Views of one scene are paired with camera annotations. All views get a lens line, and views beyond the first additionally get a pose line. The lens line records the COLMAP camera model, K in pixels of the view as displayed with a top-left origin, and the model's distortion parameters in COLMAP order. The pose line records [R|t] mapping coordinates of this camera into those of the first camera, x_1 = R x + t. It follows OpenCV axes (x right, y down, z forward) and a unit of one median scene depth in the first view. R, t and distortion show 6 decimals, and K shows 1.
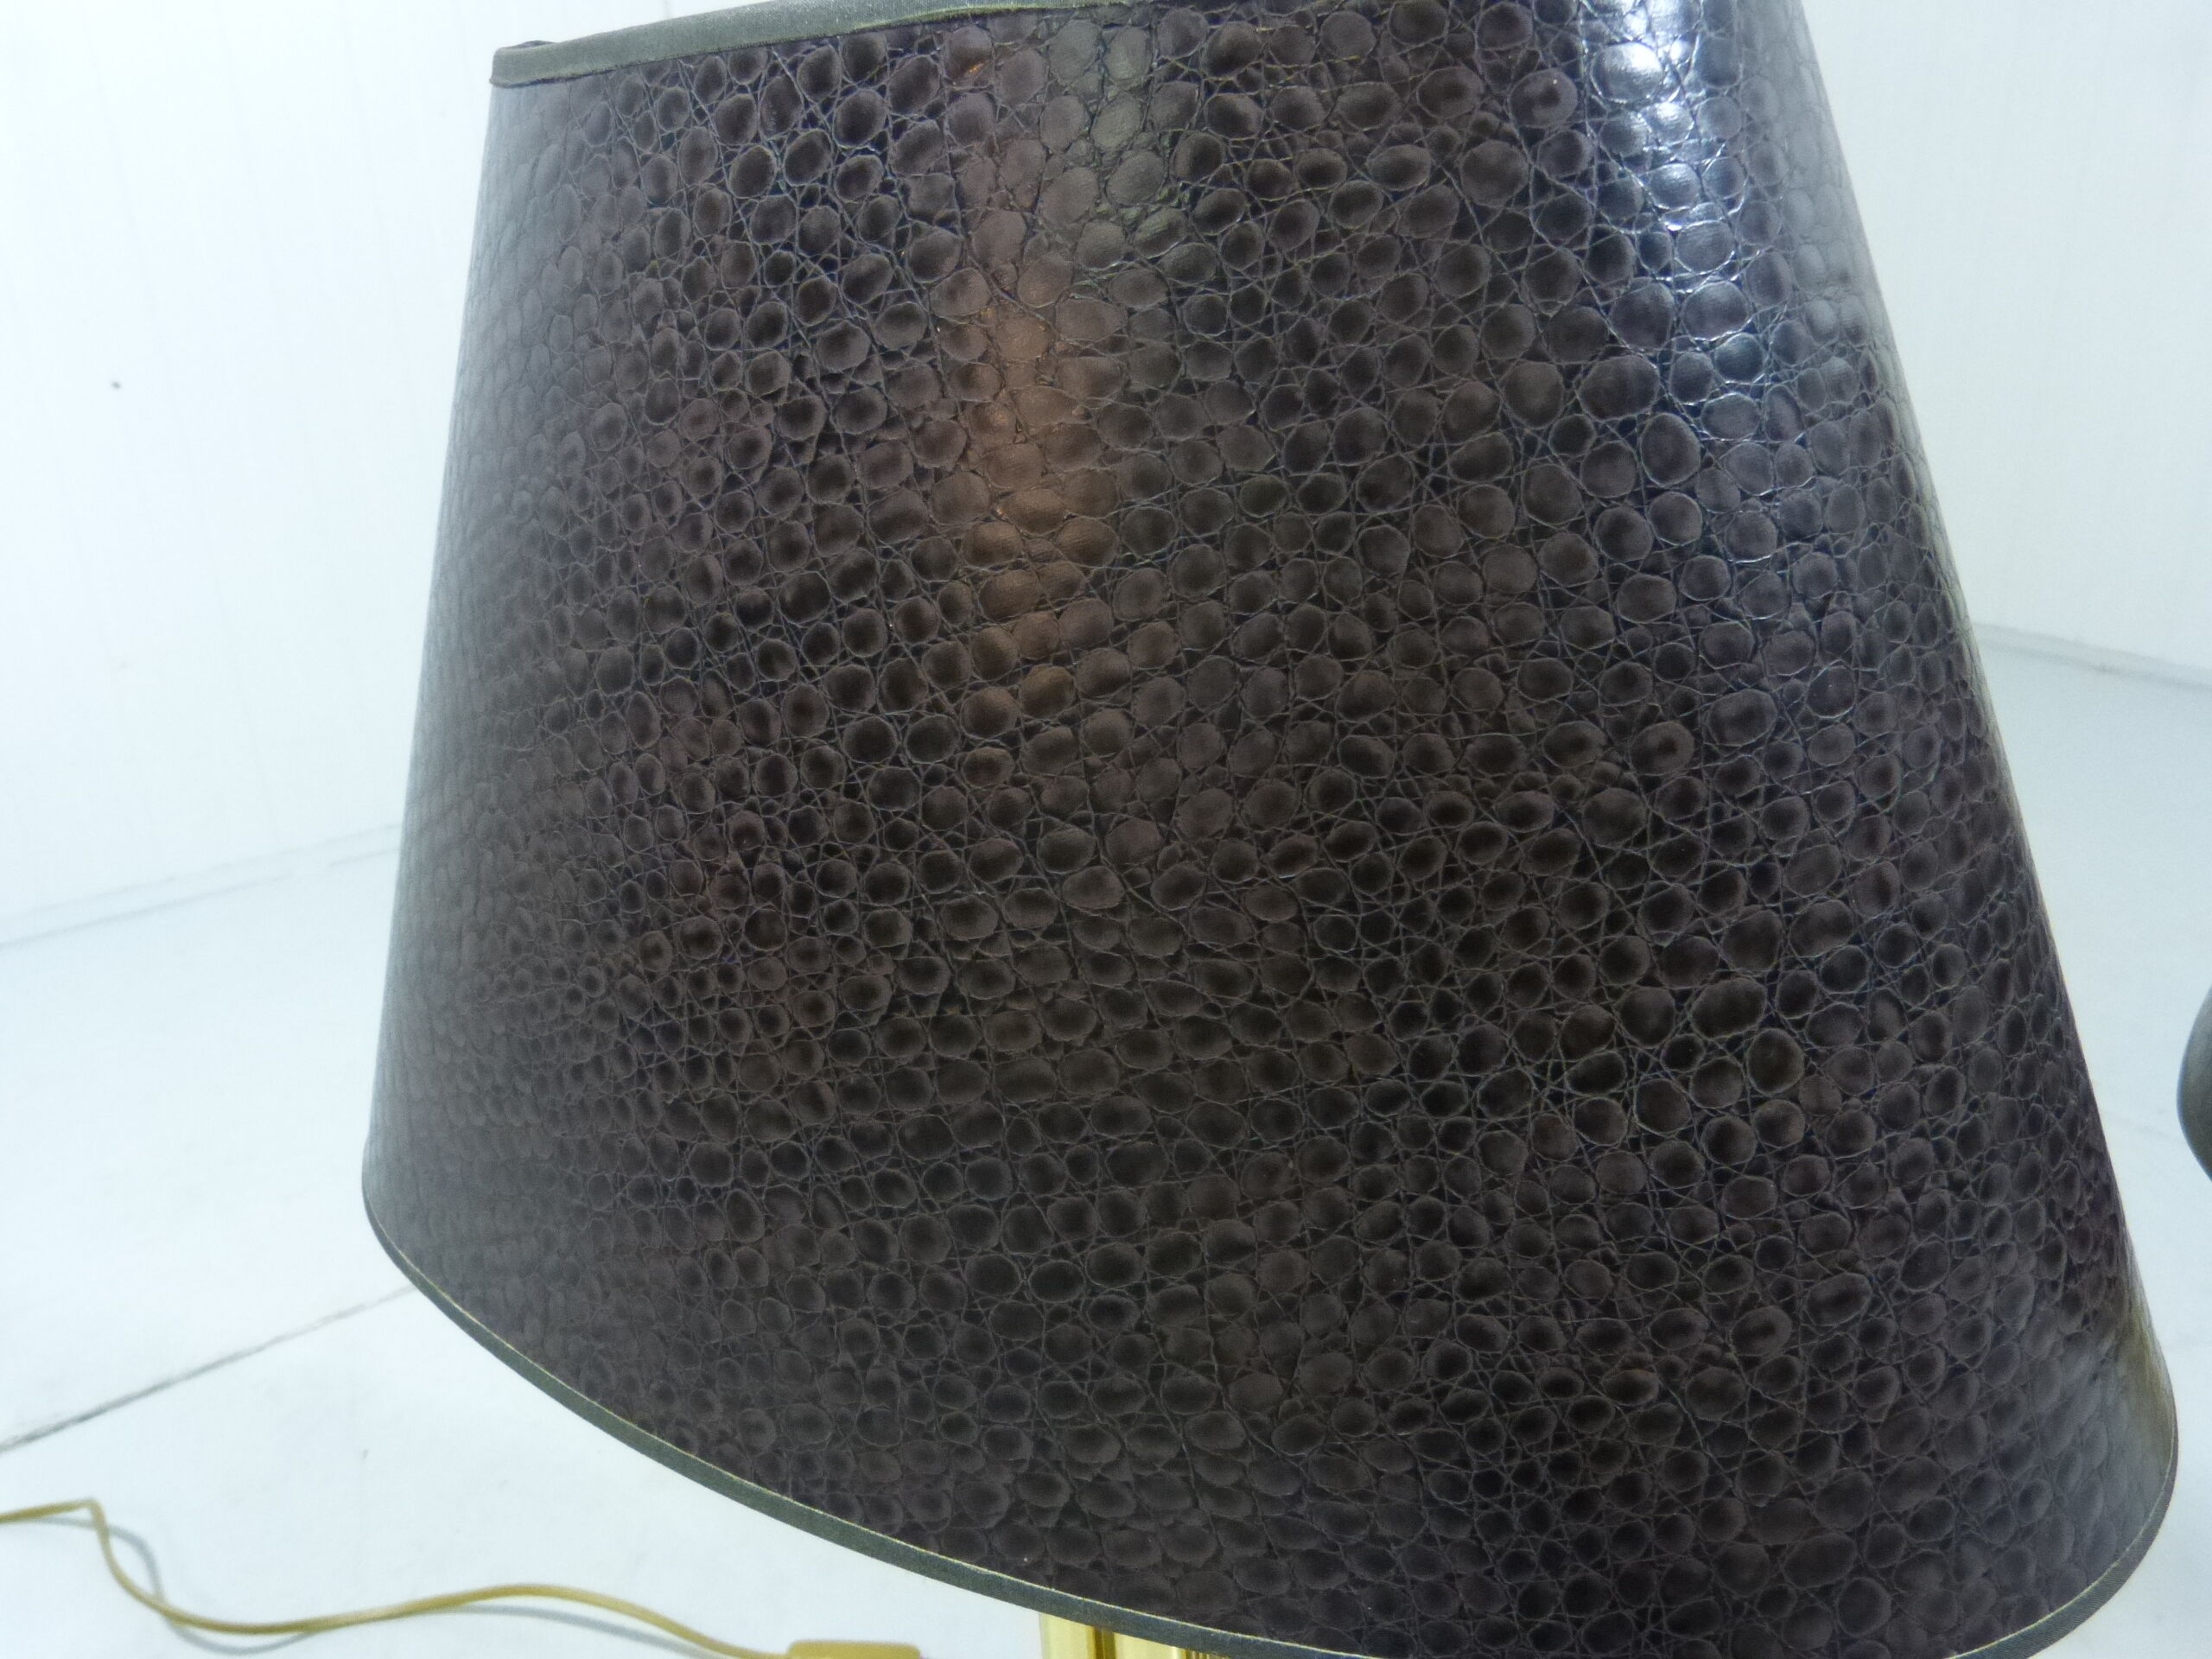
lens RADIAL K [[1661.6, 0, 1097.1], [0, 1661.6, 829.1], [0, 0, 1]] dist [-0.034188, 0.004738]
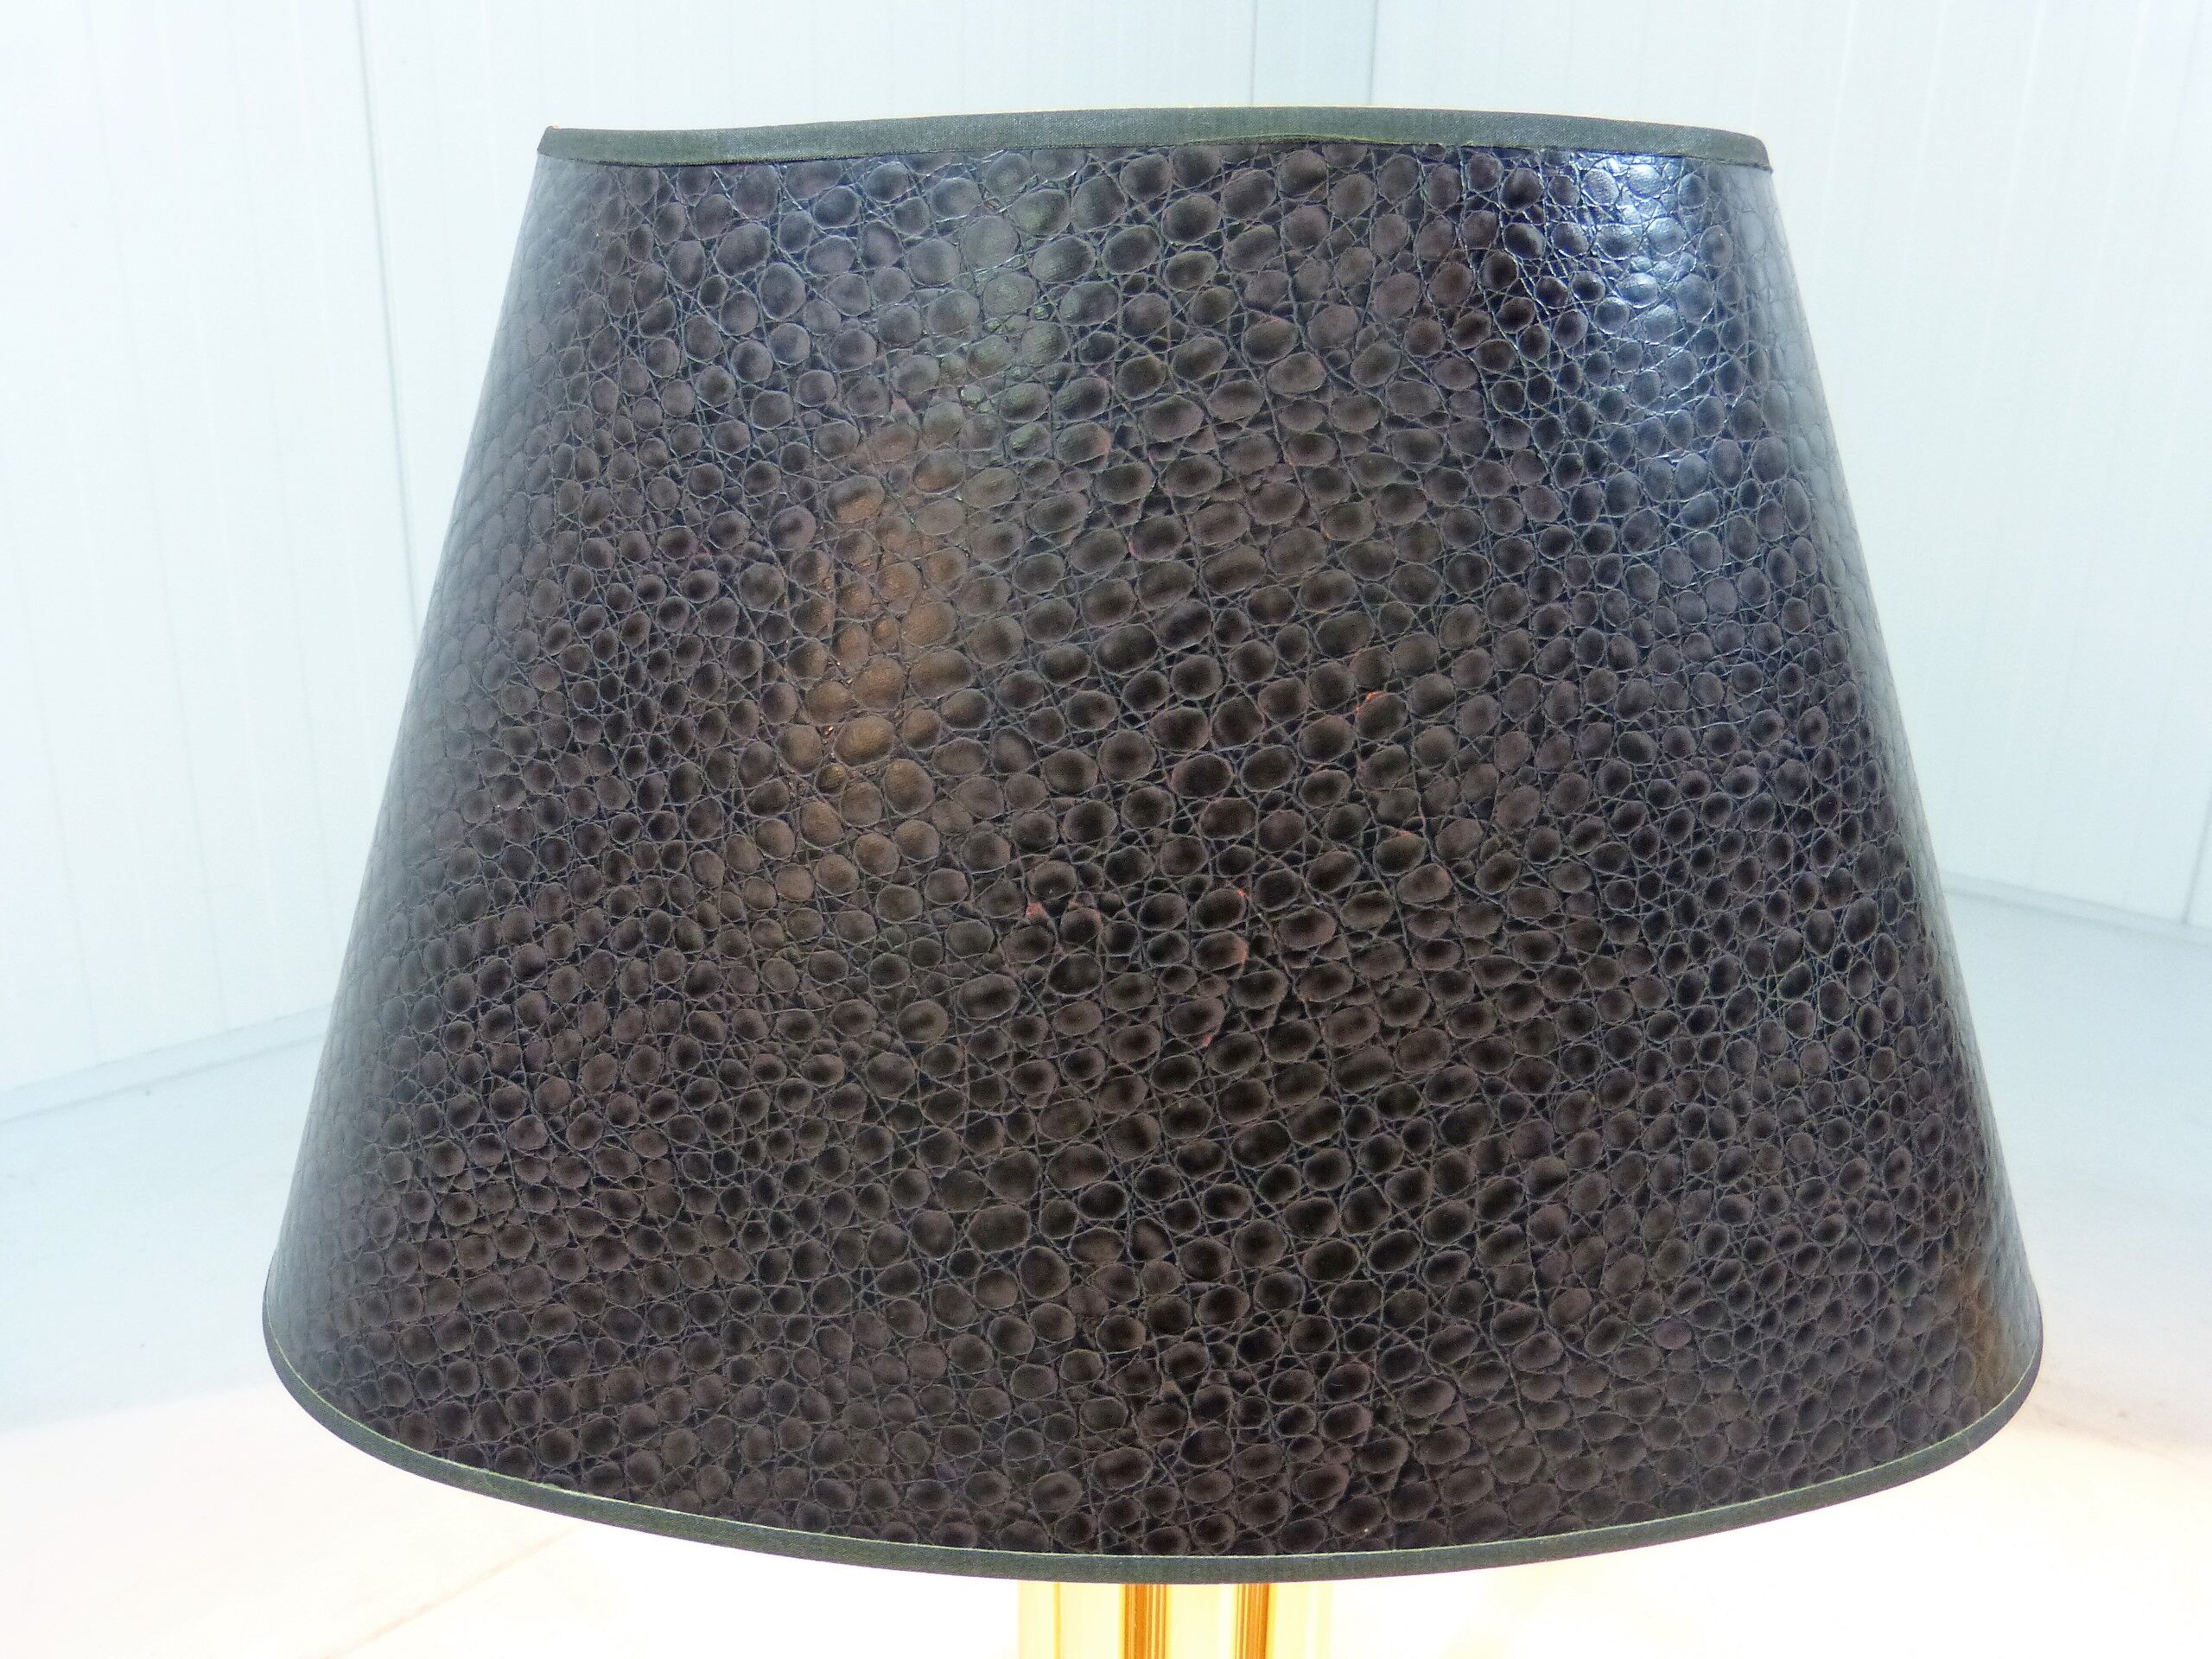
lens RADIAL K [[1630.5, 0, 1111.4], [0, 1630.5, 833.2], [0, 0, 1]] dist [-0.035641, 0.003124]
pose [[0.893772, -0.079402, 0.441436, -0.692061], [0.125363, 0.989204, -0.075890, 0.059099], [-0.430645, 0.123168, 0.894077, 0.082733]]
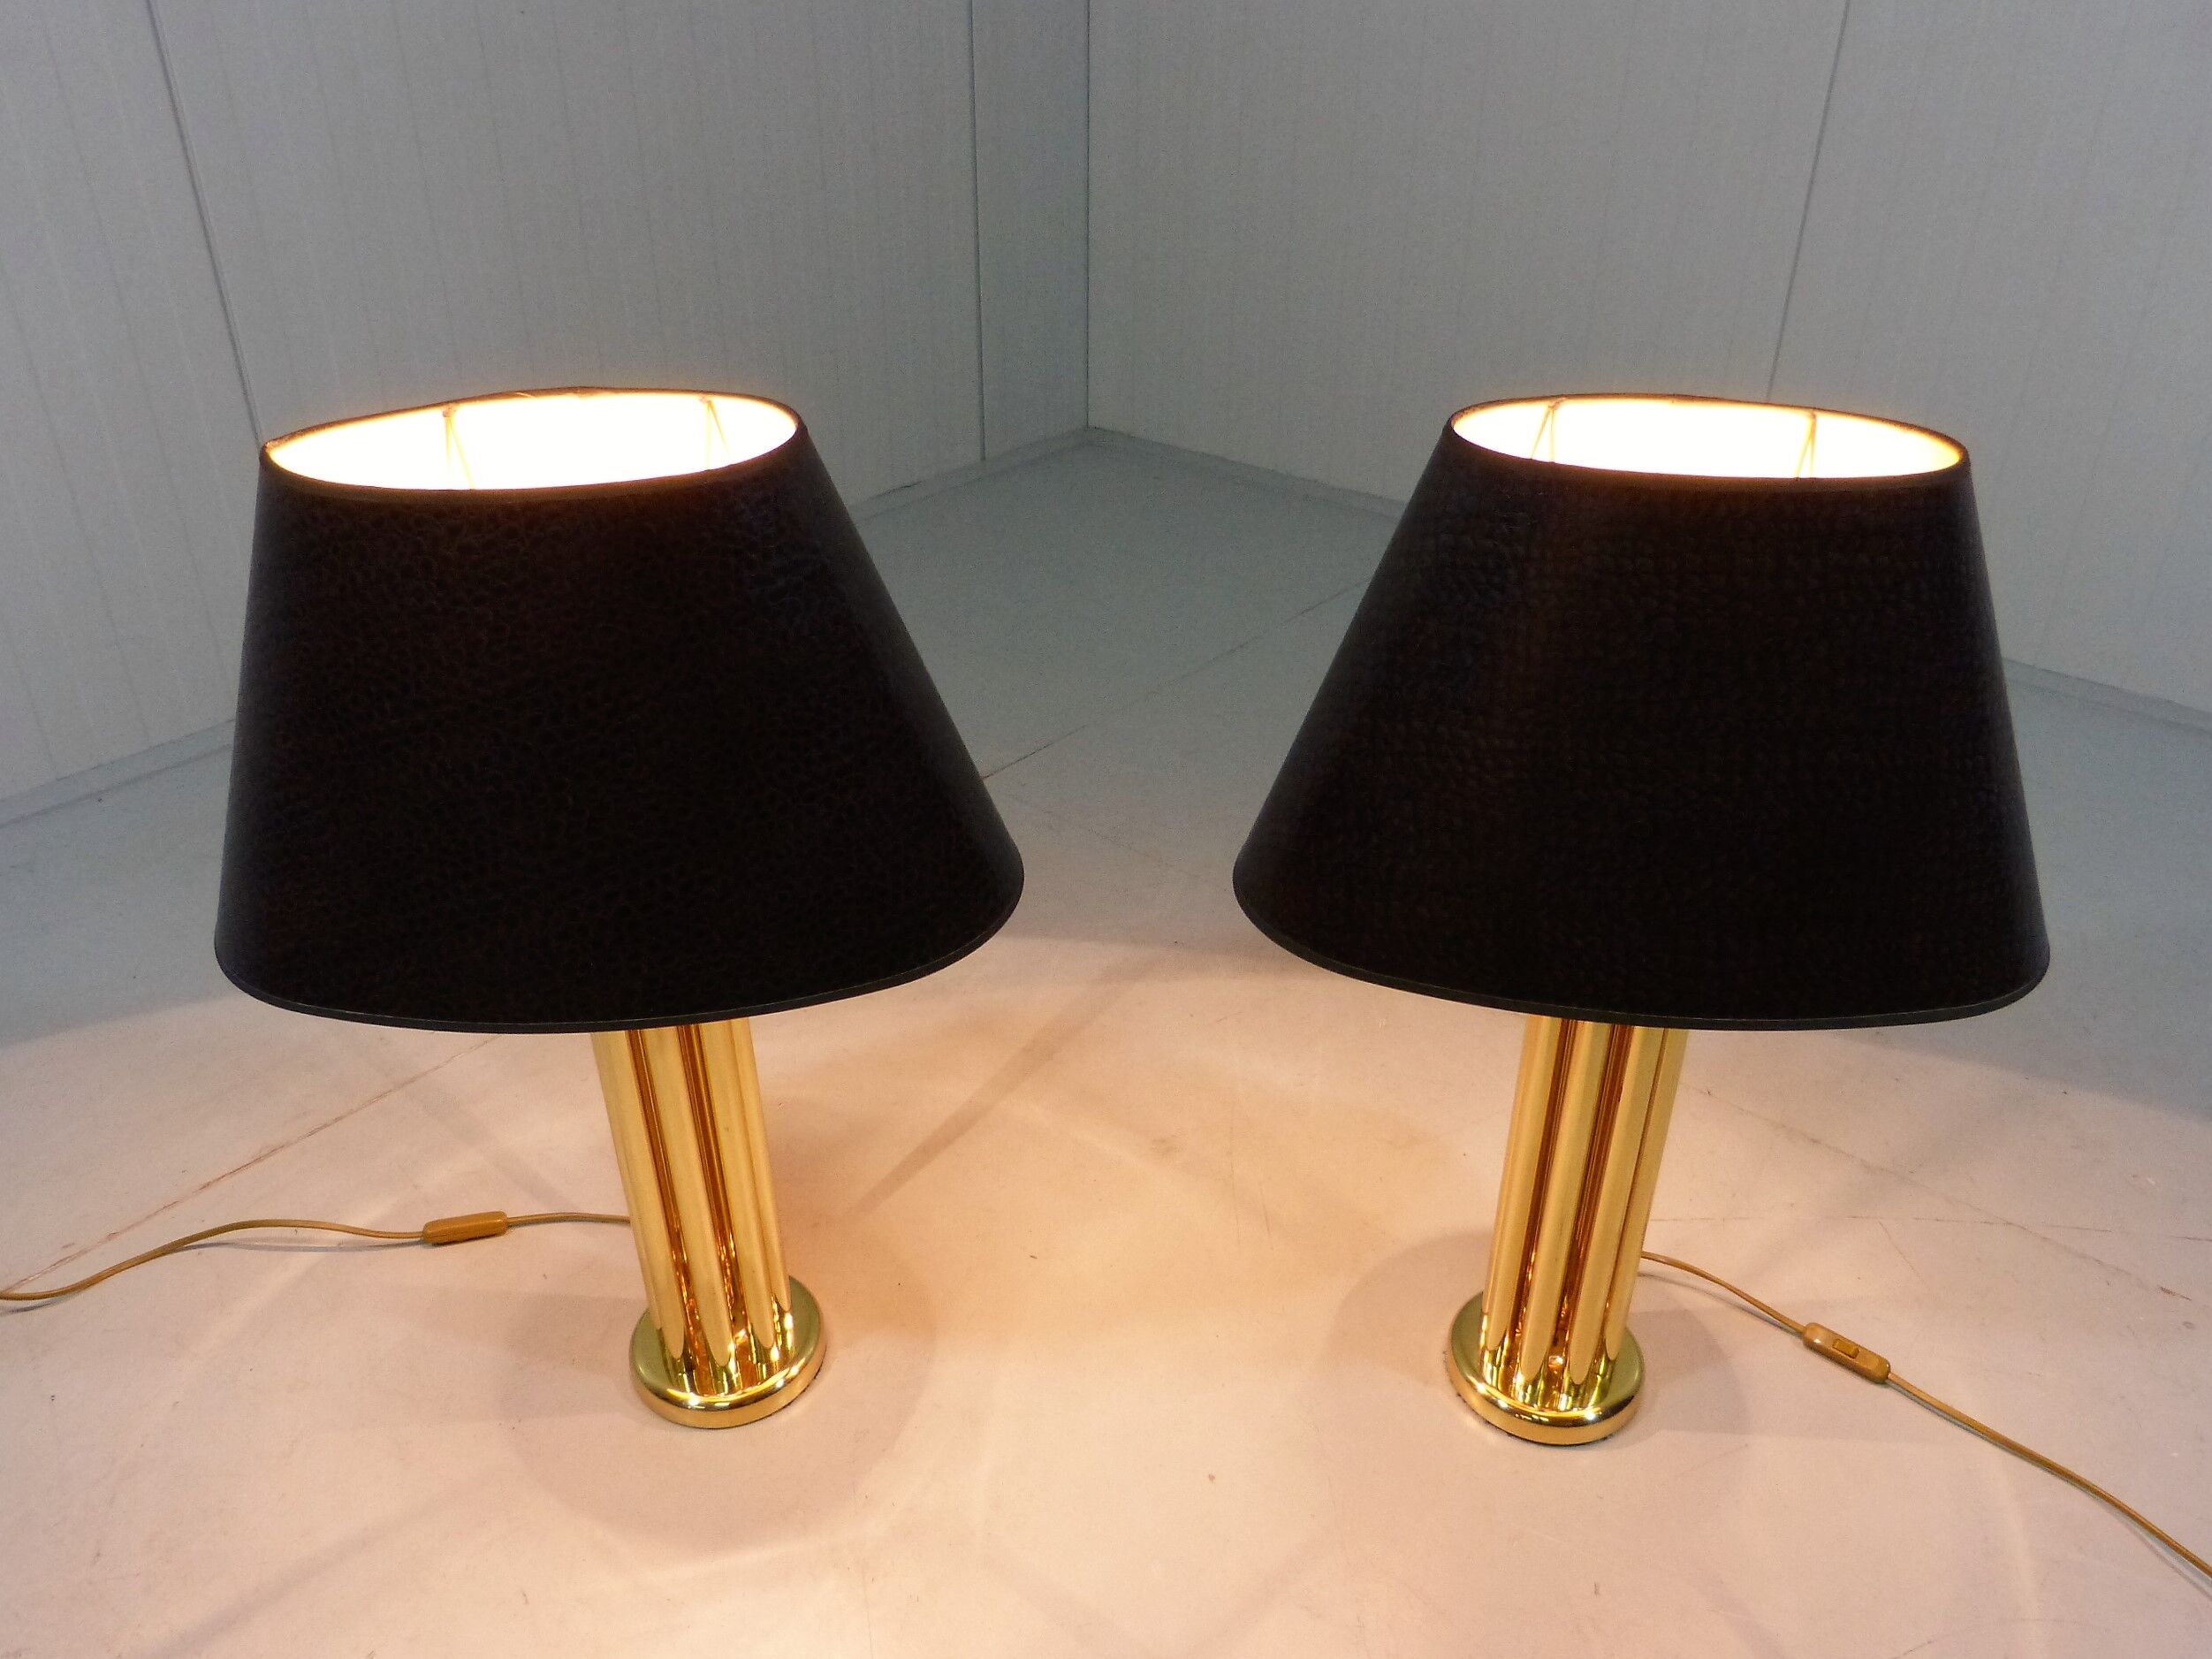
lens RADIAL K [[1661.7, 0, 1097.1], [0, 1661.7, 829.1], [0, 0, 1]] dist [-0.034188, 0.004738]
pose [[0.871530, -0.215984, 0.440211, -0.623788], [0.161010, 0.974039, 0.159132, -0.208334], [-0.463153, -0.067810, 0.883681, -2.047721]]
